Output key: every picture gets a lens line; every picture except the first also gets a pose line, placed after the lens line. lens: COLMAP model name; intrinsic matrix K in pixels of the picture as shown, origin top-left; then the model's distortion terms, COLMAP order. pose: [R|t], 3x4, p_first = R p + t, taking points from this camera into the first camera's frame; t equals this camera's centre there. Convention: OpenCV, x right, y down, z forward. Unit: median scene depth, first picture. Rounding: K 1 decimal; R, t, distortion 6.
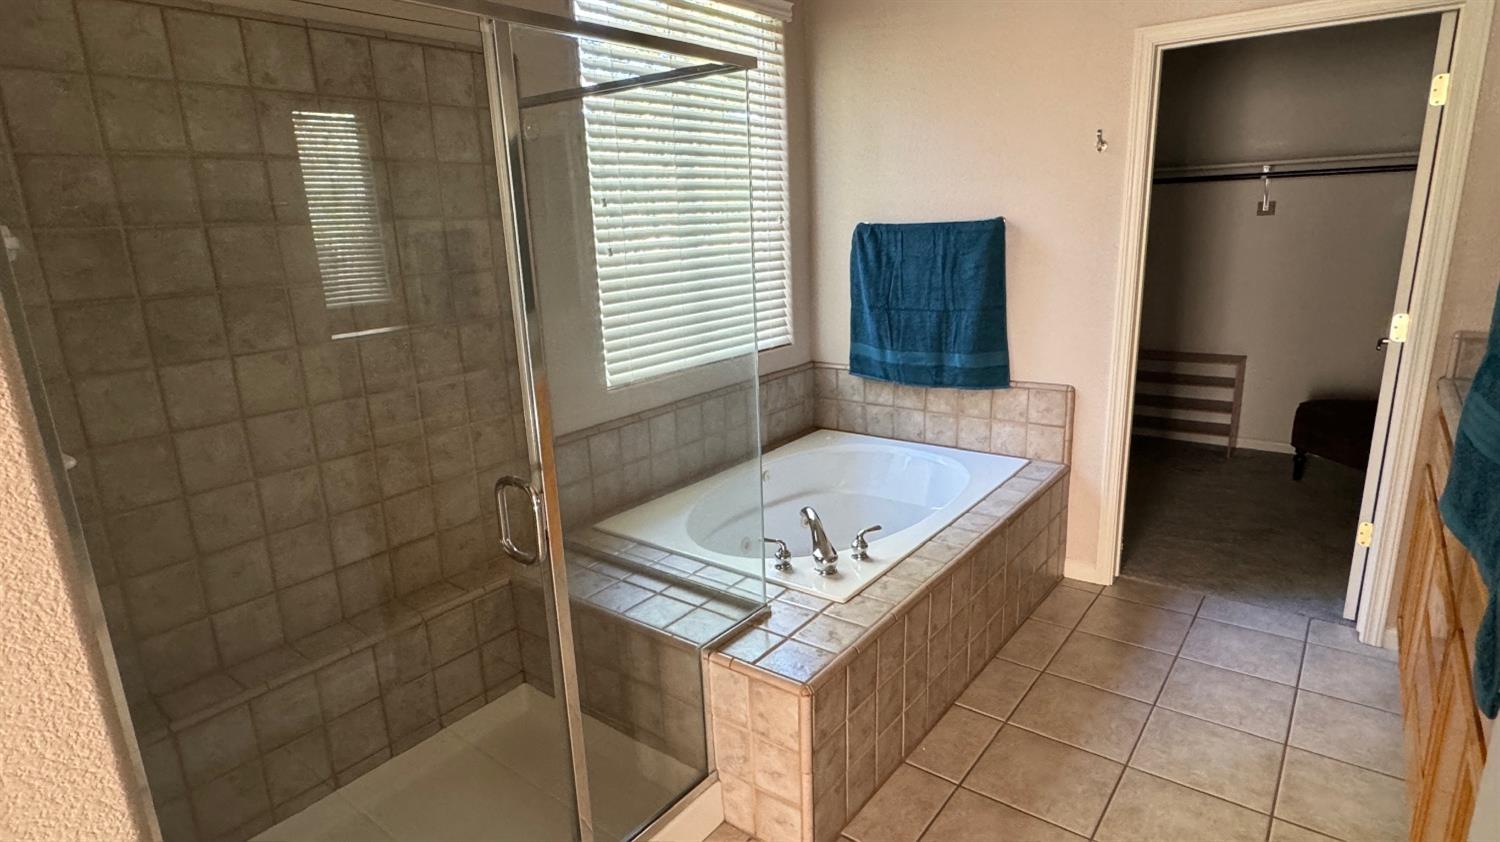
lens RADIAL K [[806.2, 0, 753.2], [0, 806.2, 422.5], [0, 0, 1]] dist [0.004002, 0.000699]
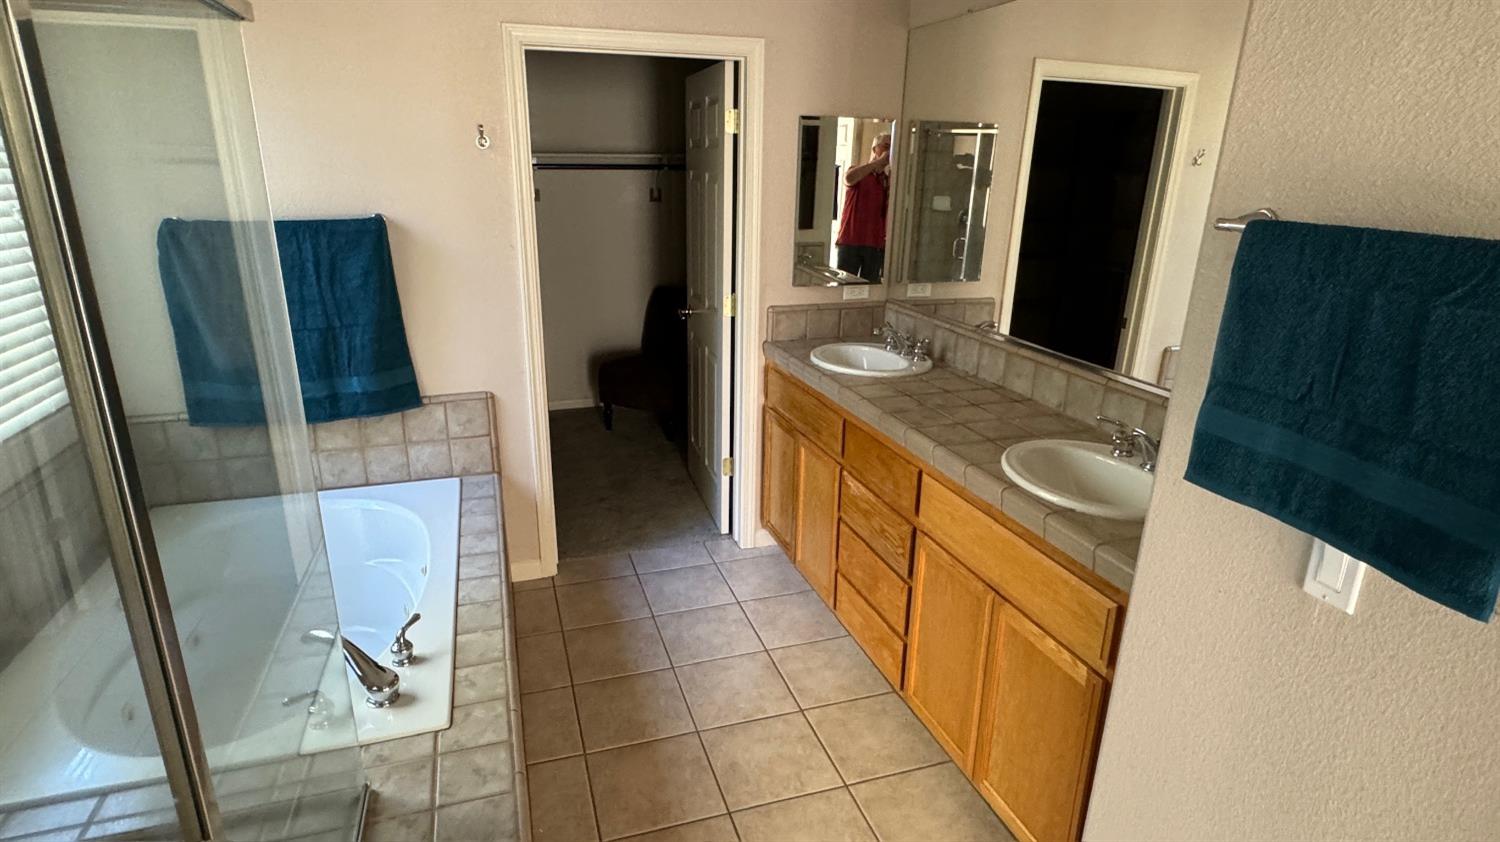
lens RADIAL K [[806.2, 0, 748.4], [0, 806.2, 424.4], [0, 0, 1]] dist [0.004002, 0.000699]
pose [[0.572645, -0.213873, 0.791414, -0.190075], [0.172201, 0.975214, 0.138943, -0.085208], [-0.801514, 0.056717, 0.595280, 0.178949]]
